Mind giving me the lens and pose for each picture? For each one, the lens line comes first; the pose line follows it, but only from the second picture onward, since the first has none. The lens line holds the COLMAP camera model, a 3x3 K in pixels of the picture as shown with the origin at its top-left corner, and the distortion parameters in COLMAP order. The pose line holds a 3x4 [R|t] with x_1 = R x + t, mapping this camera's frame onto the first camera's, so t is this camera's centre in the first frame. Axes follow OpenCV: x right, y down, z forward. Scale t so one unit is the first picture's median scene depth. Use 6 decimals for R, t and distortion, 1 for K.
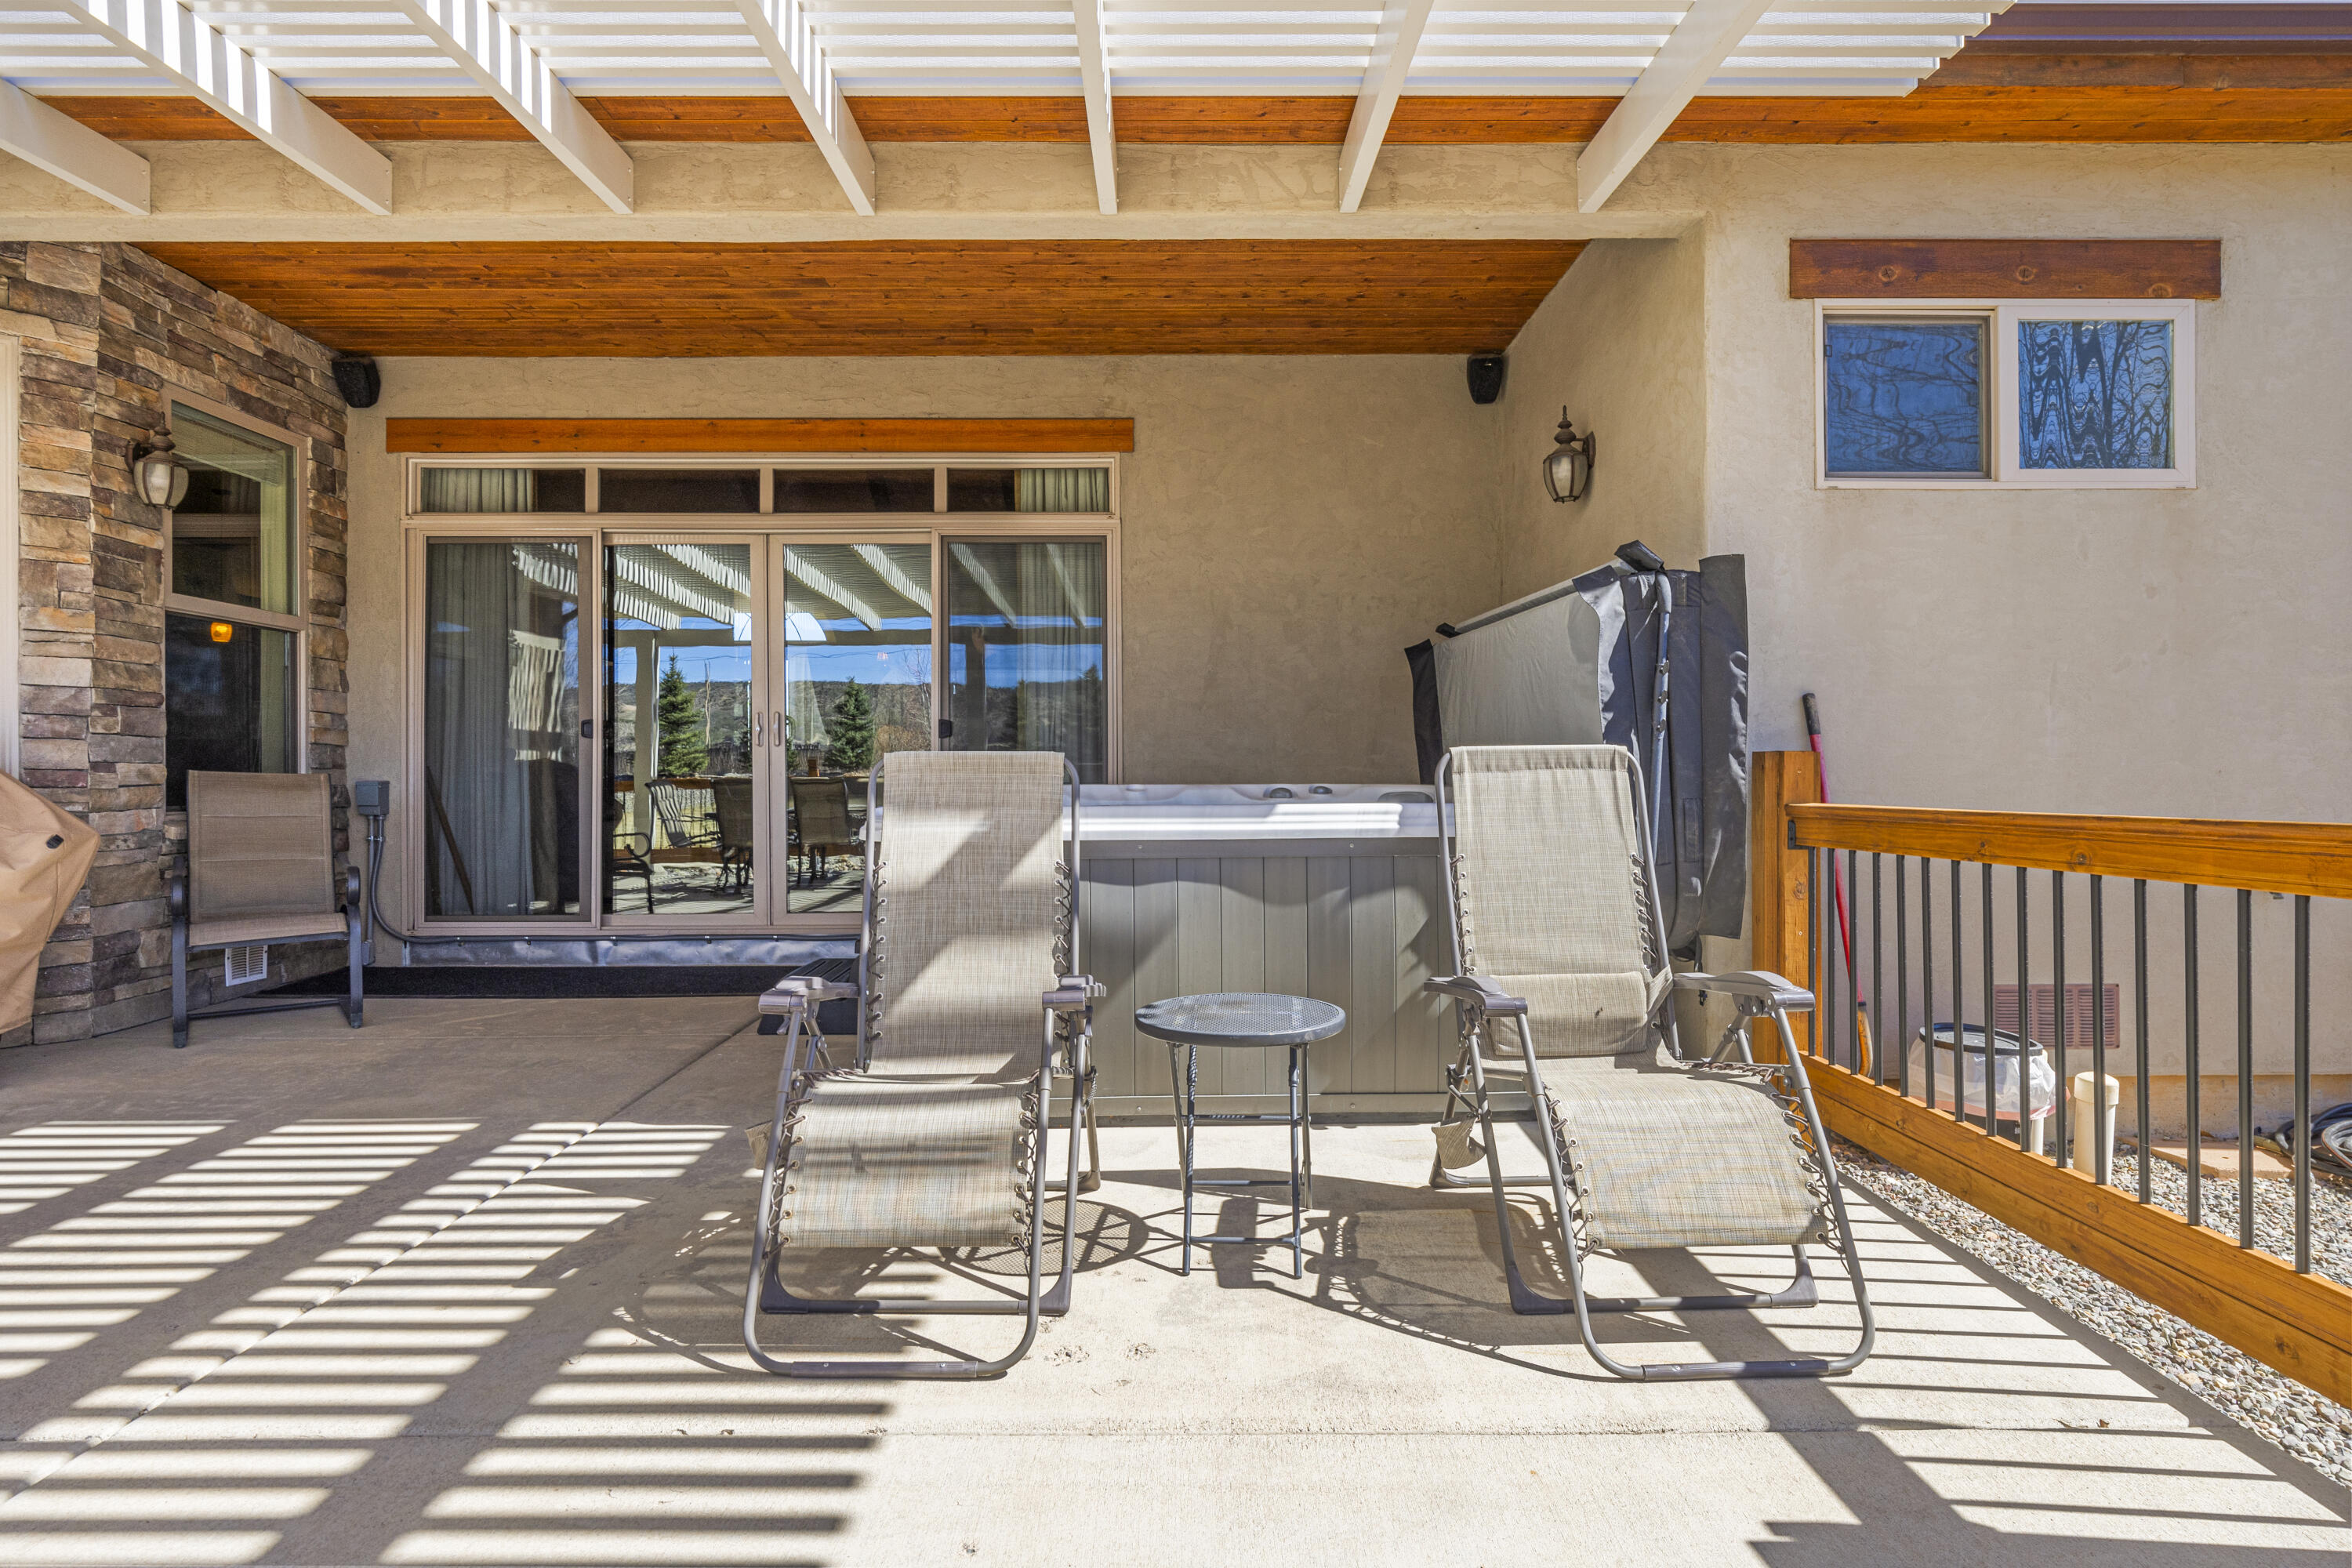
lens RADIAL K [[1365.5, 0, 1173.5], [0, 1365.5, 764.9], [0, 0, 1]] dist [-0.001434, -0.000157]
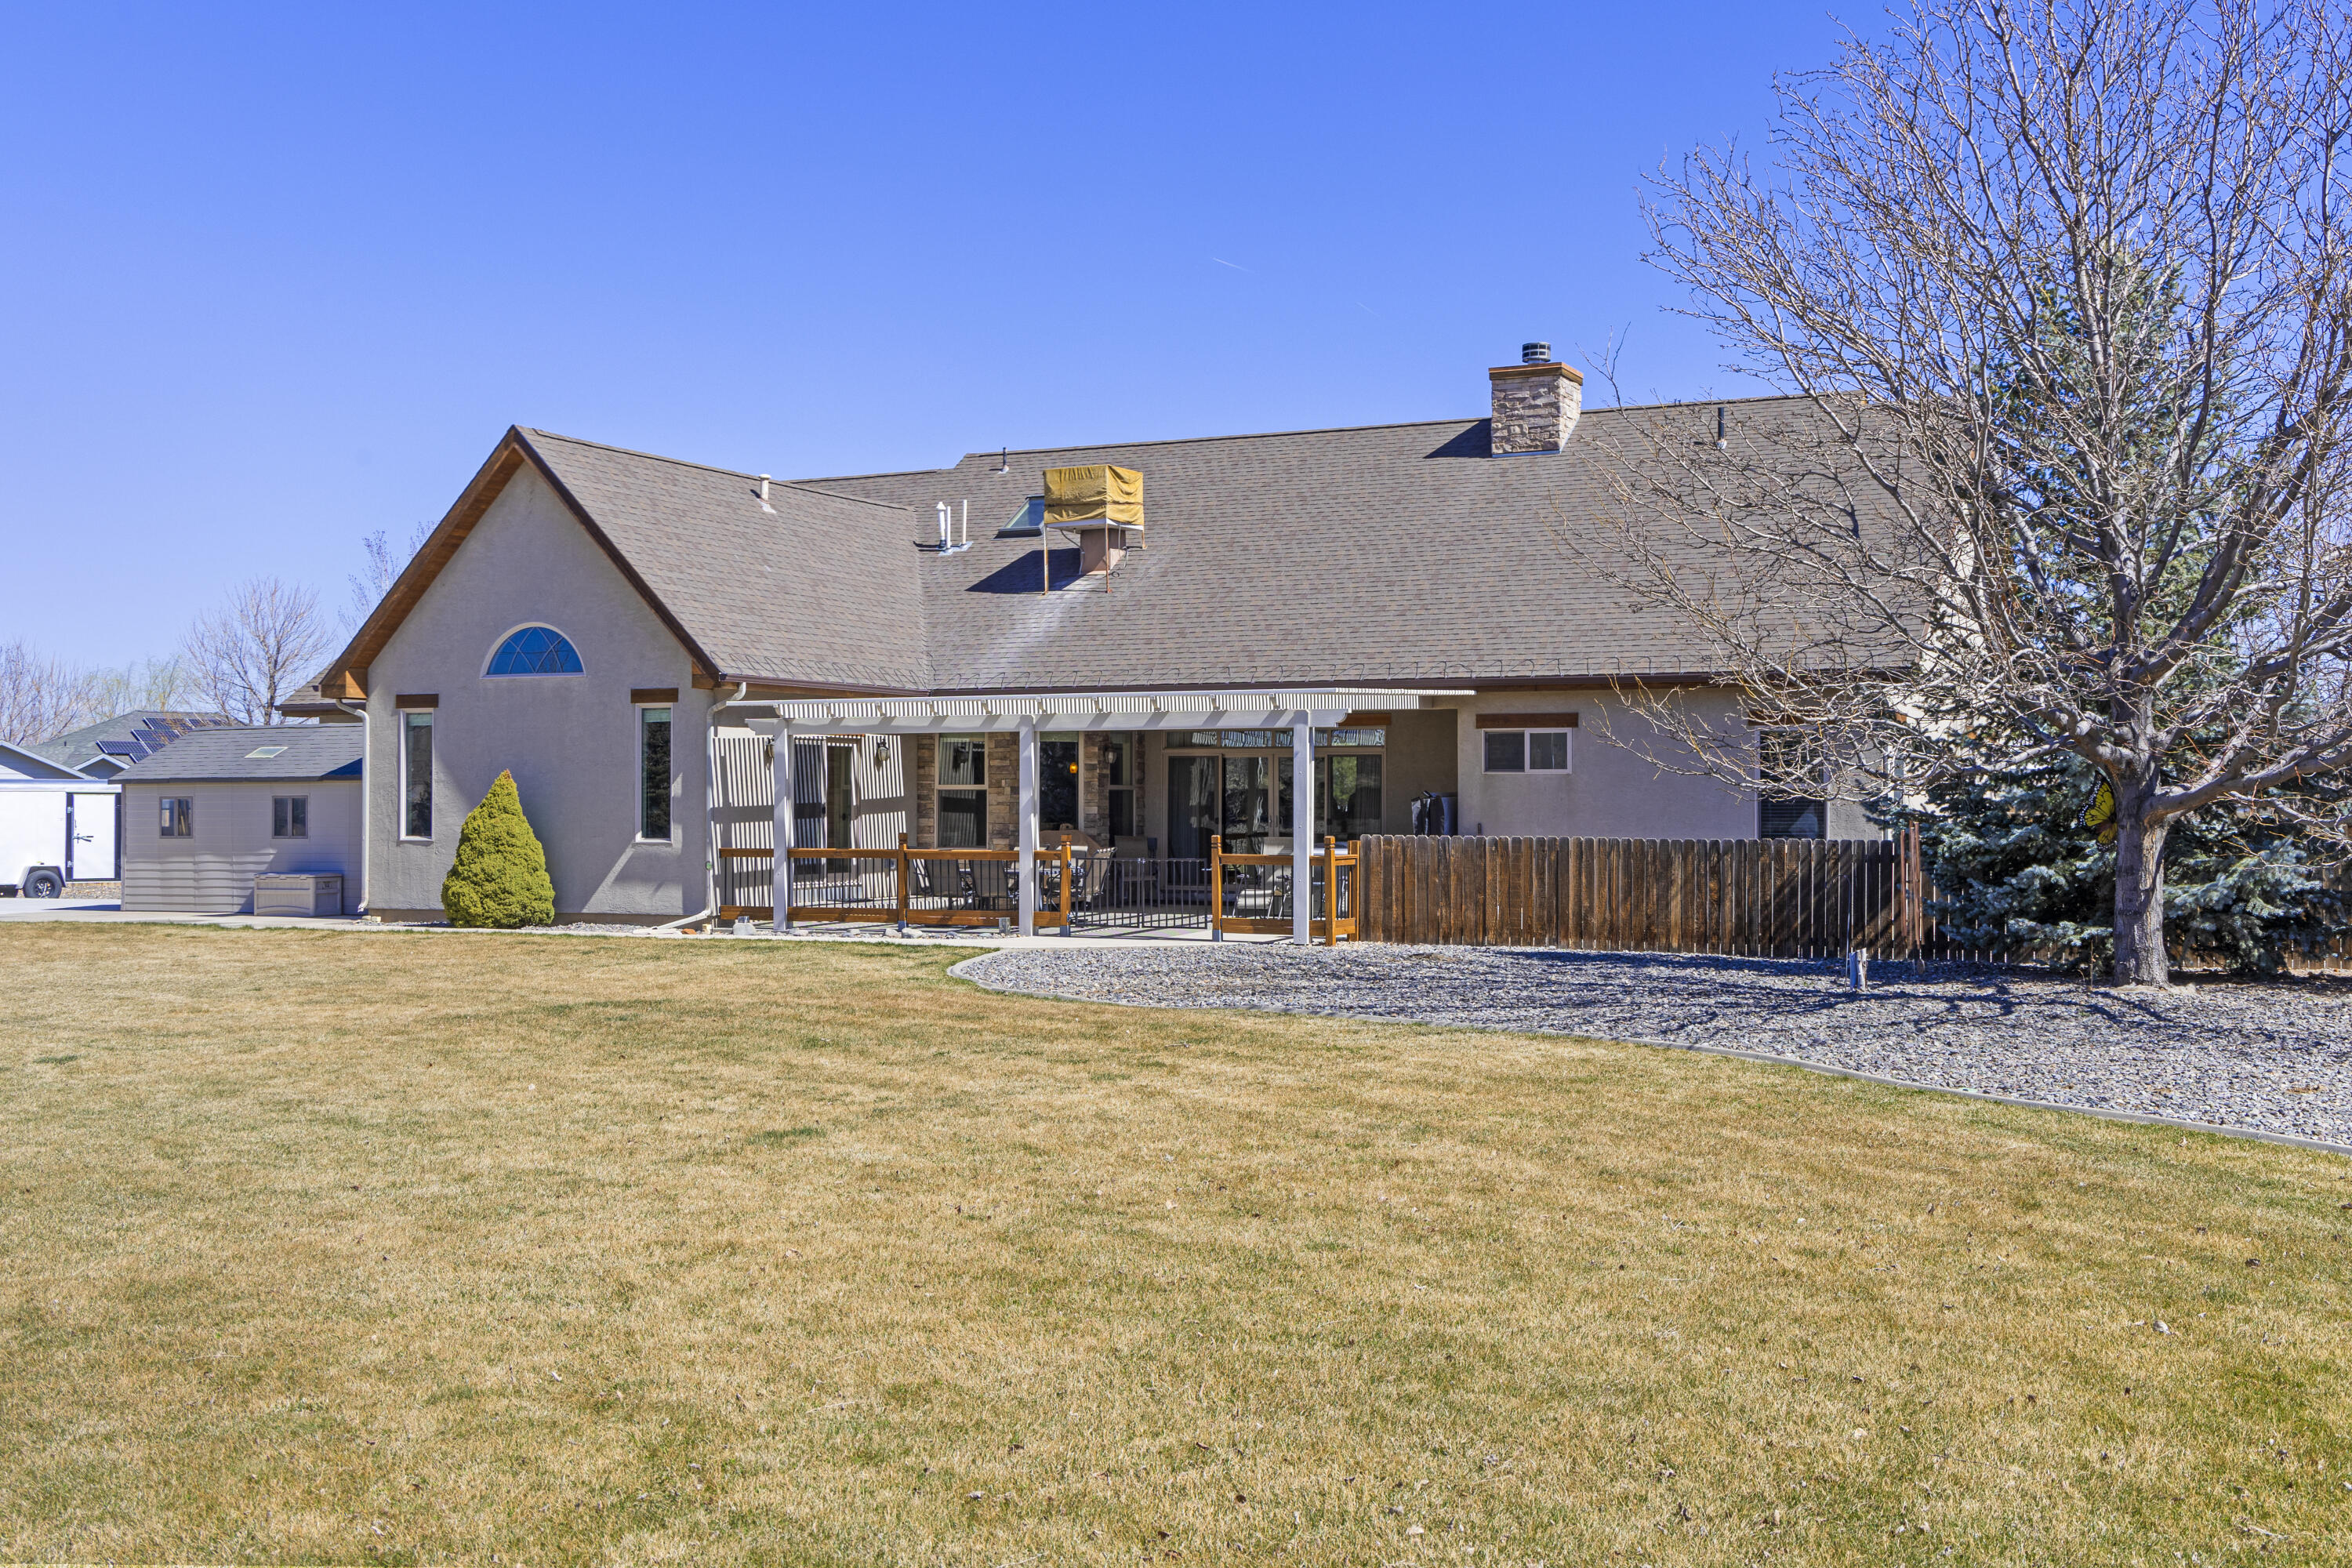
lens RADIAL K [[2411.9, 0, 1160.2], [0, 2411.9, 781.8], [0, 0, 1]] dist [0.020875, 0.000000]
pose [[0.903333, 0.001367, -0.428939, 2.747760], [-0.005935, 0.999939, -0.009313, -0.101803], [0.428900, 0.010959, 0.903286, -6.107250]]
